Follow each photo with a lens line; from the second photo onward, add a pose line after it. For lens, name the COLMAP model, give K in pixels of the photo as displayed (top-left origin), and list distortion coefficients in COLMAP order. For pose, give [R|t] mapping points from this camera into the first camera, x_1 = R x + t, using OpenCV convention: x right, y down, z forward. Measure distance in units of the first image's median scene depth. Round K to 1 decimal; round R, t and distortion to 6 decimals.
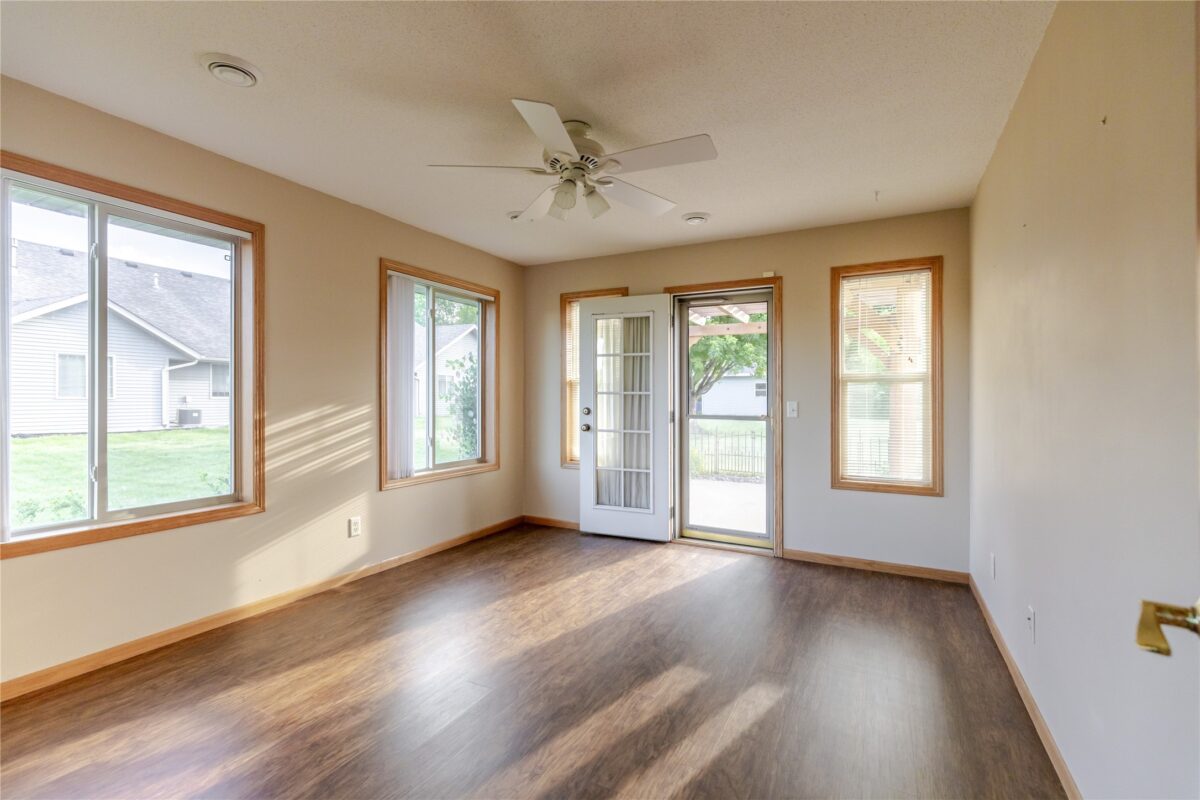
lens RADIAL K [[547.4, 0, 600.0], [0, 547.4, 400.0], [0, 0, 1]] dist [-0.000932, -0.000178]
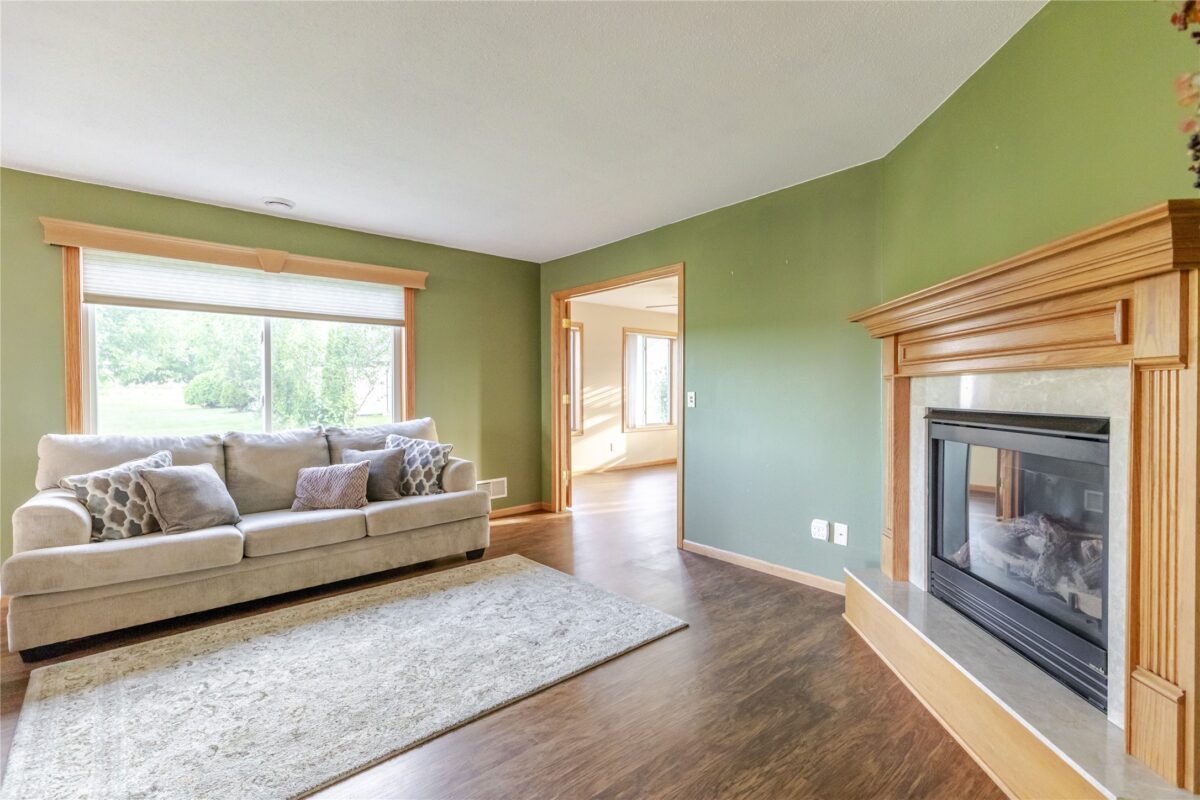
lens RADIAL K [[547.4, 0, 600.0], [0, 547.4, 400.0], [0, 0, 1]] dist [-0.000932, -0.000178]
pose [[0.933360, 0.002633, -0.358932, 0.236062], [0.002268, 0.999910, 0.013232, 0.003162], [0.358935, -0.013164, 0.933270, -0.848227]]
